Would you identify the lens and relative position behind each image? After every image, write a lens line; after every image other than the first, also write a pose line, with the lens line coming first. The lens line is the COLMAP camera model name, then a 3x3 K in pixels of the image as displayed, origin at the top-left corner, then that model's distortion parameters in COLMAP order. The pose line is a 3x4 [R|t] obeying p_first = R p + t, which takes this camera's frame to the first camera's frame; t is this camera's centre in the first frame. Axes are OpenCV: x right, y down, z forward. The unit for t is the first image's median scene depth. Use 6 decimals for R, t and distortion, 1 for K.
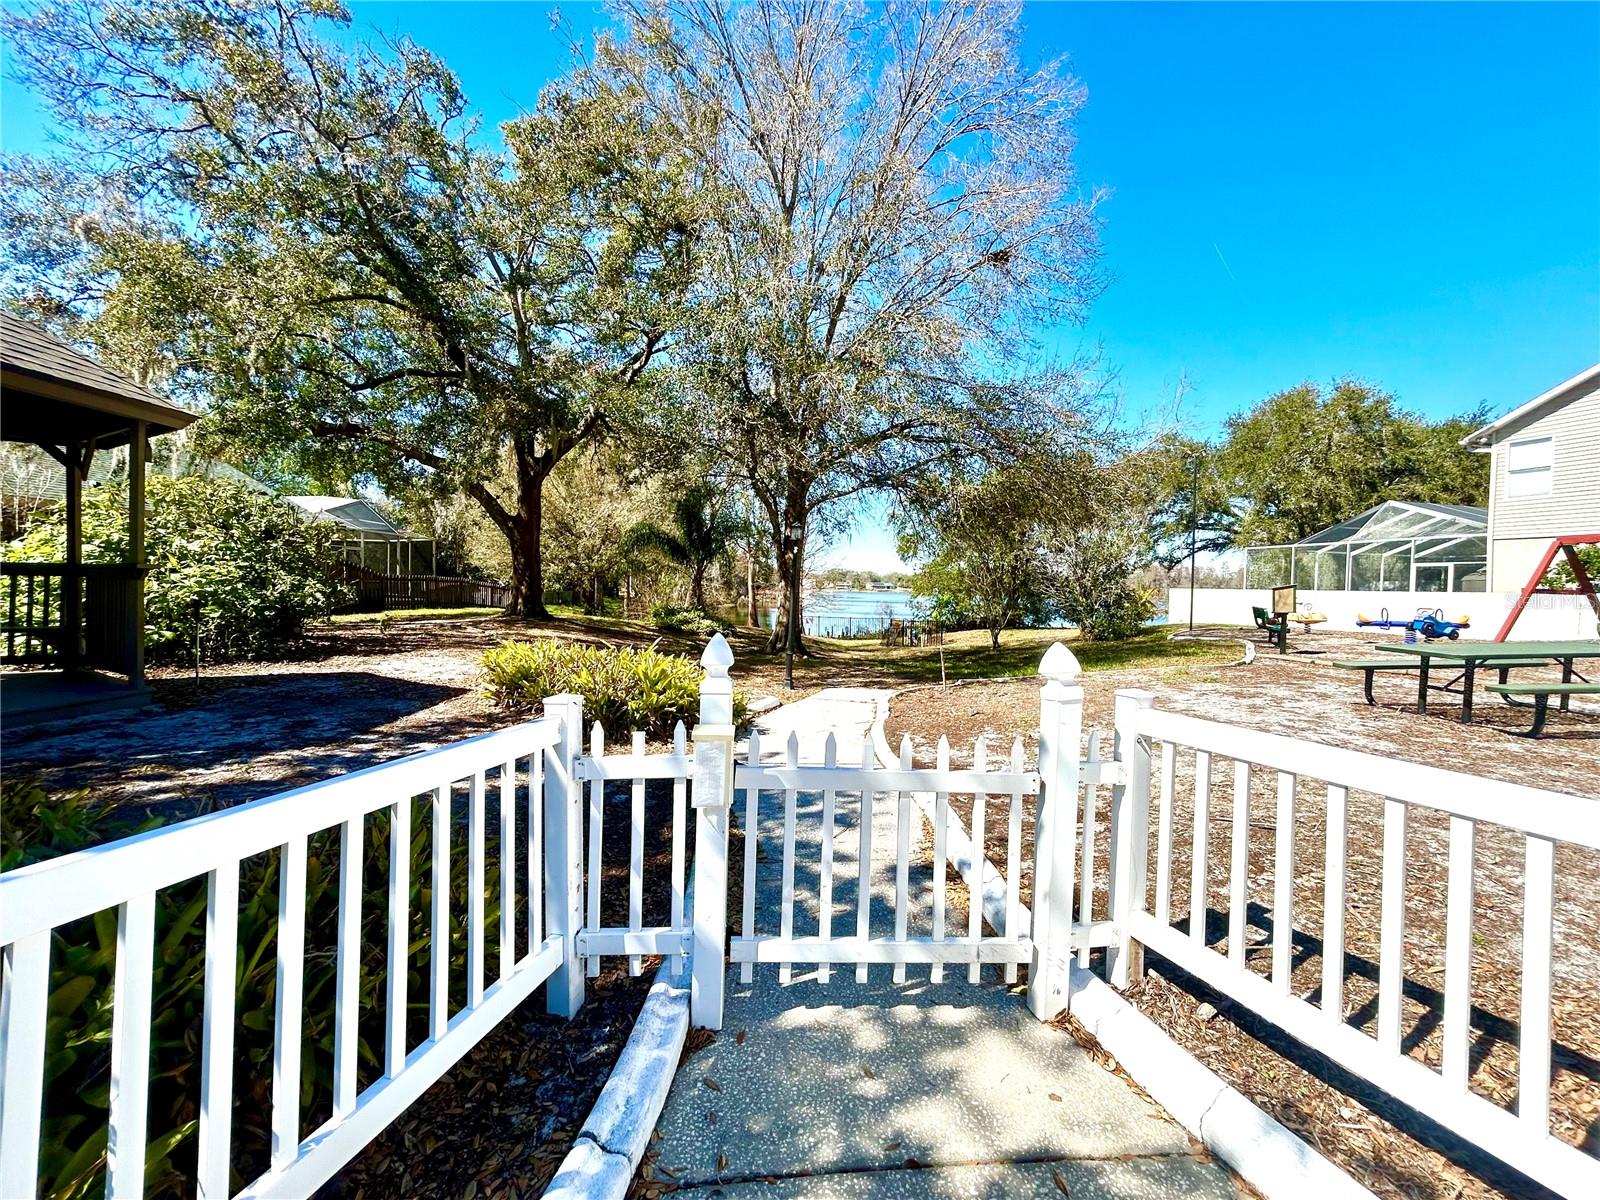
lens RADIAL K [[648.4, 0, 800.0], [0, 648.4, 600.0], [0, 0, 1]] dist [0.007652, -0.000350]
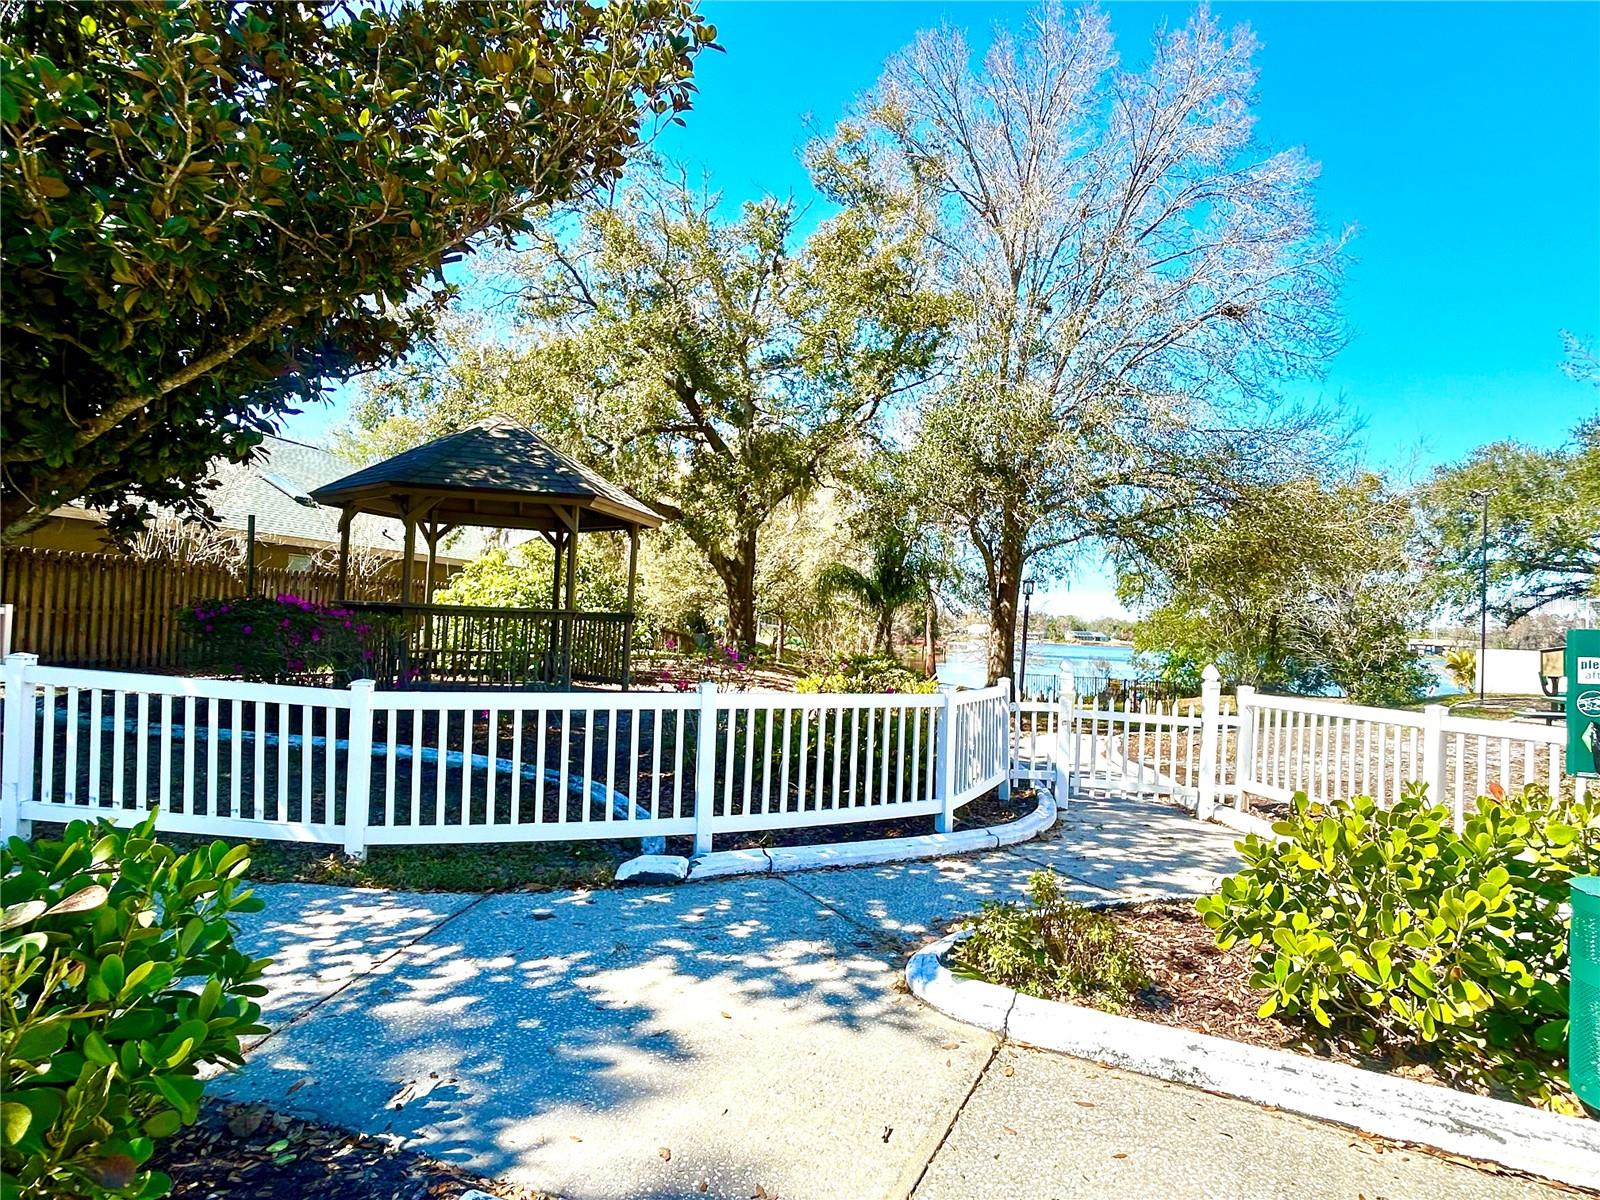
lens RADIAL K [[912.6, 0, 799.4], [0, 912.6, 604.7], [0, 0, 1]] dist [-0.000826, -0.001124]
pose [[0.983623, 0.017891, -0.179350, -0.059397], [-0.027089, 0.998433, -0.048966, 0.006205], [0.178193, 0.053023, 0.982566, -0.311464]]
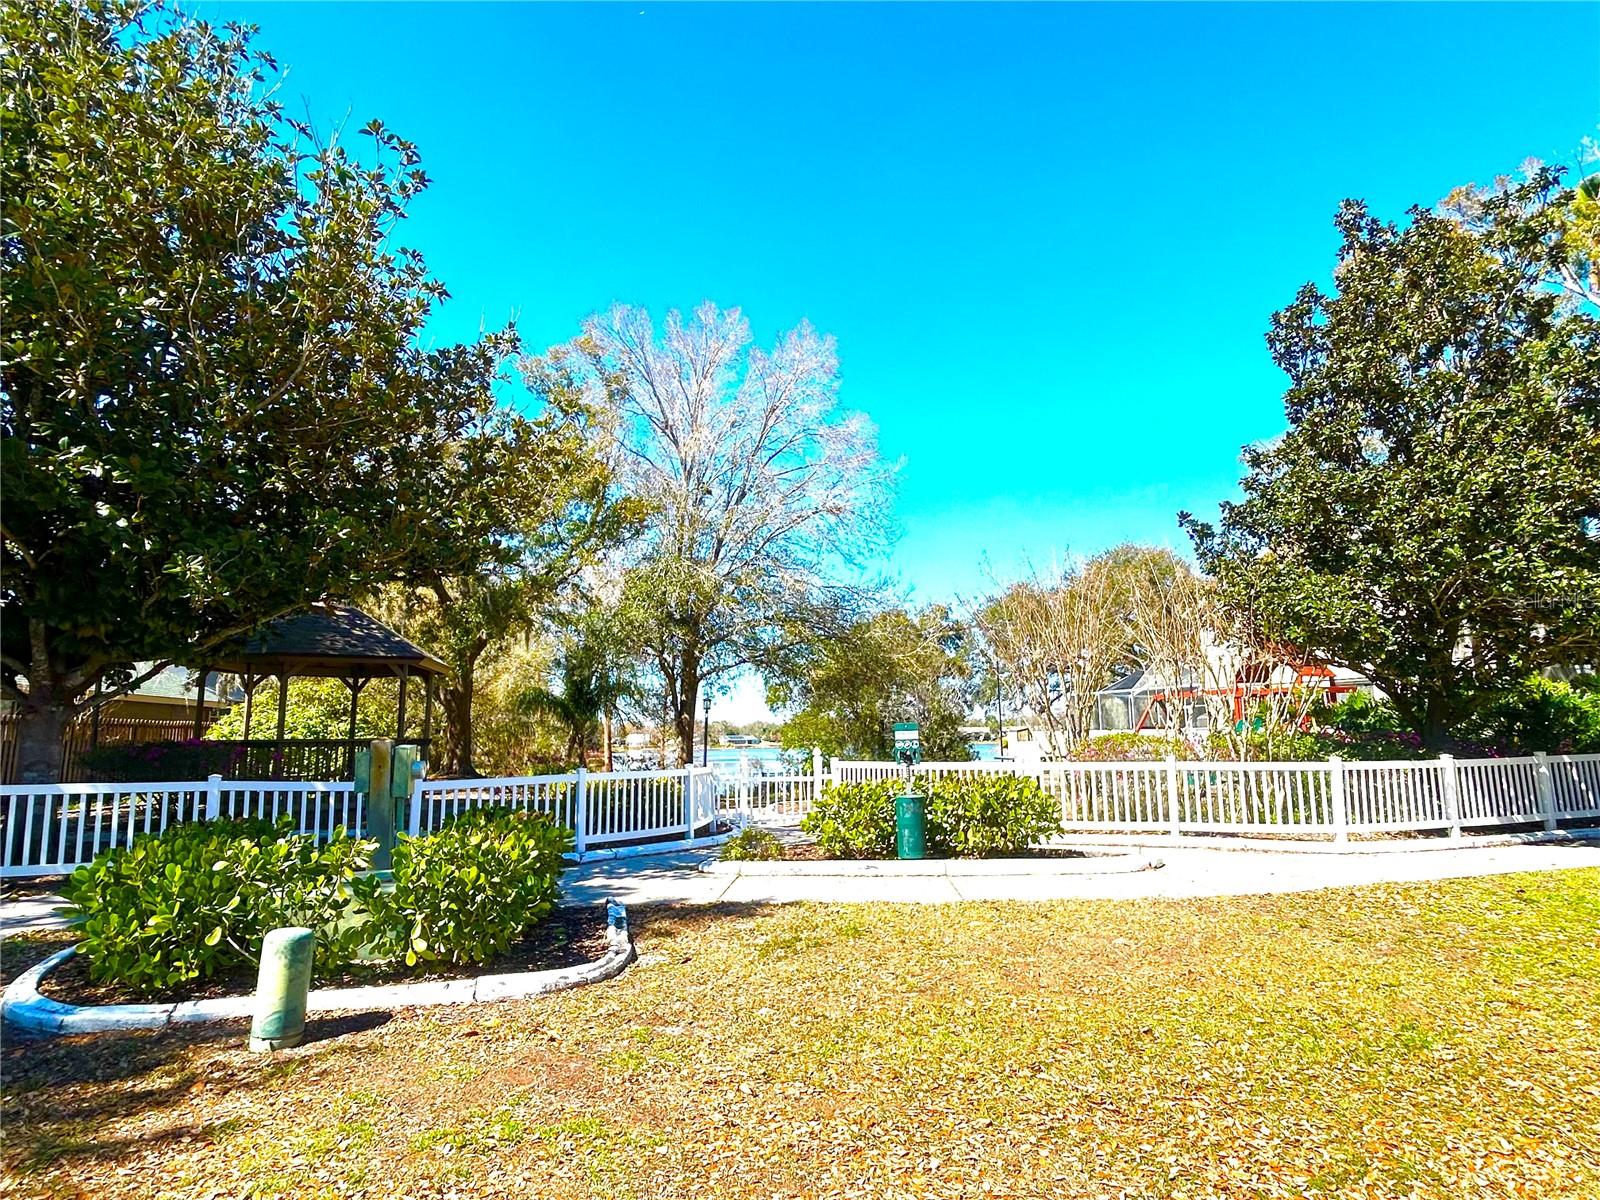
lens RADIAL K [[912.6, 0, 799.4], [0, 912.6, 604.7], [0, 0, 1]] dist [-0.000826, -0.001124]
pose [[0.981320, -0.005114, 0.192314, -0.110592], [0.037659, 0.985414, -0.165958, 0.016150], [-0.188660, 0.170100, 0.967199, -0.623349]]
